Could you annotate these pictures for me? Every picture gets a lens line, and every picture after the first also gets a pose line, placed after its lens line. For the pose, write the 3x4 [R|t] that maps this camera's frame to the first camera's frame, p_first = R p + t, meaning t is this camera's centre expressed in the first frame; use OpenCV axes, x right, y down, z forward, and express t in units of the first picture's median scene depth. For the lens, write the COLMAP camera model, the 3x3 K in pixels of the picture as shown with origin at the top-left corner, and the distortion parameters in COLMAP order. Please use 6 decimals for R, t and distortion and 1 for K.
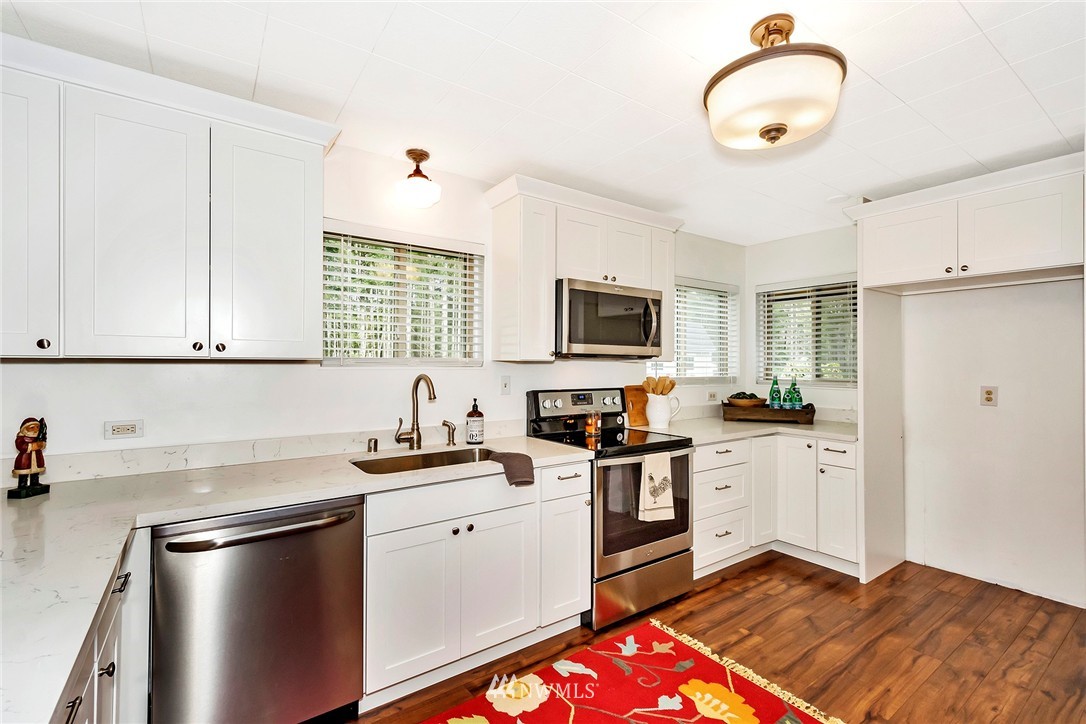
lens RADIAL K [[485.9, 0, 544.6], [0, 485.9, 357.7], [0, 0, 1]] dist [0.019757, -0.001778]
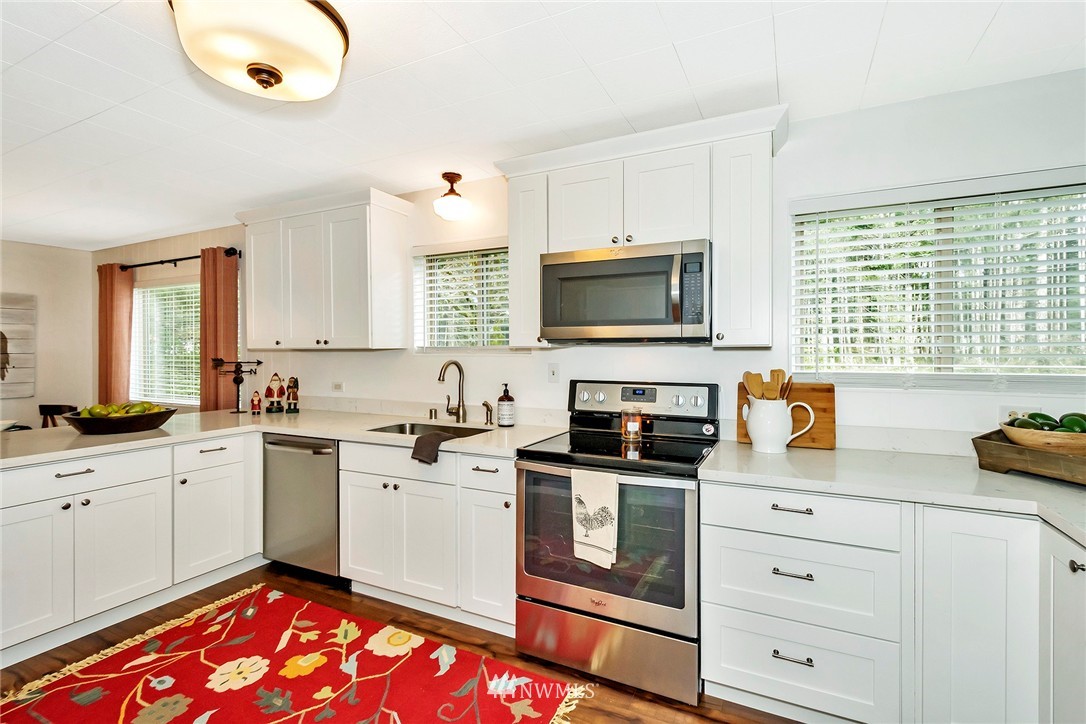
lens RADIAL K [[485.9, 0, 552.2], [0, 485.9, 351.5], [0, 0, 1]] dist [0.019757, -0.001778]
pose [[0.483507, -0.002414, -0.875337, 0.897020], [0.015063, 0.999871, 0.005563, 0.010073], [0.875211, -0.015875, 0.483481, 0.624612]]
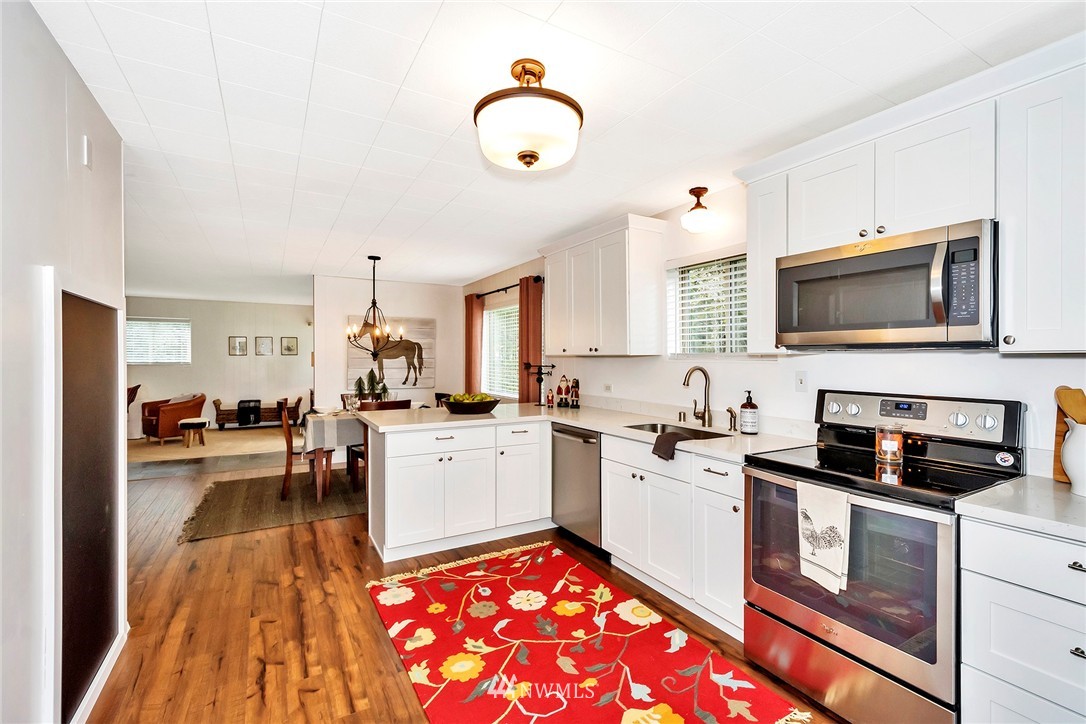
lens RADIAL K [[485.9, 0, 553.8], [0, 485.9, 356.6], [0, 0, 1]] dist [0.019757, -0.001778]
pose [[-0.080062, -0.004707, -0.996779, 1.008772], [0.010714, 0.999927, -0.005583, 0.012566], [0.996732, -0.011127, -0.080006, 0.717877]]
